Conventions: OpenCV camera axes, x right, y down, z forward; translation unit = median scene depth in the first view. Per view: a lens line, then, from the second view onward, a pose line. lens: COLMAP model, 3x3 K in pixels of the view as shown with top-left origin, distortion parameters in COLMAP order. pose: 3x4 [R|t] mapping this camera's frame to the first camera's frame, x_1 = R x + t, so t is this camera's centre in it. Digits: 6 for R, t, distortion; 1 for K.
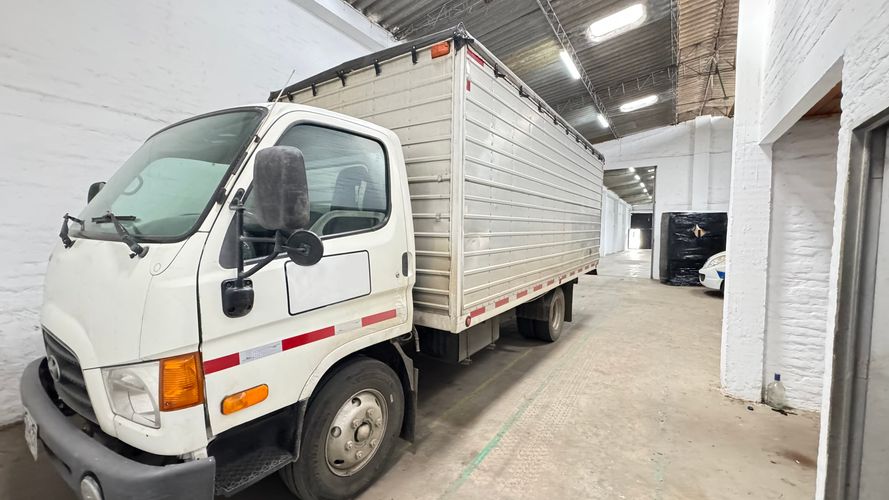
lens RADIAL K [[354.8, 0, 444.5], [0, 354.8, 250.0], [0, 0, 1]] dist [-0.003840, 0.000592]
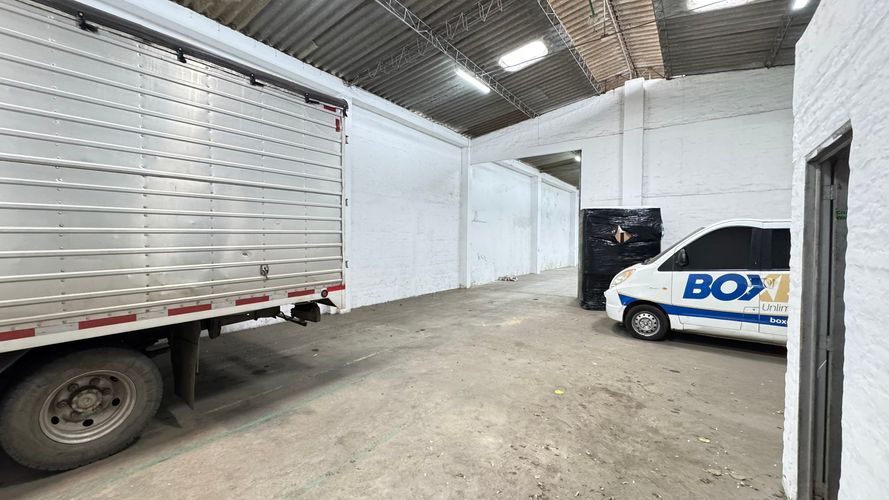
lens RADIAL K [[354.8, 0, 444.5], [0, 354.8, 250.0], [0, 0, 1]] dist [-0.003840, 0.000592]
pose [[0.999319, -0.003749, -0.036719, 0.365301], [0.002832, 0.999684, -0.024994, -0.004149], [0.036801, 0.024873, 0.999013, 0.254850]]
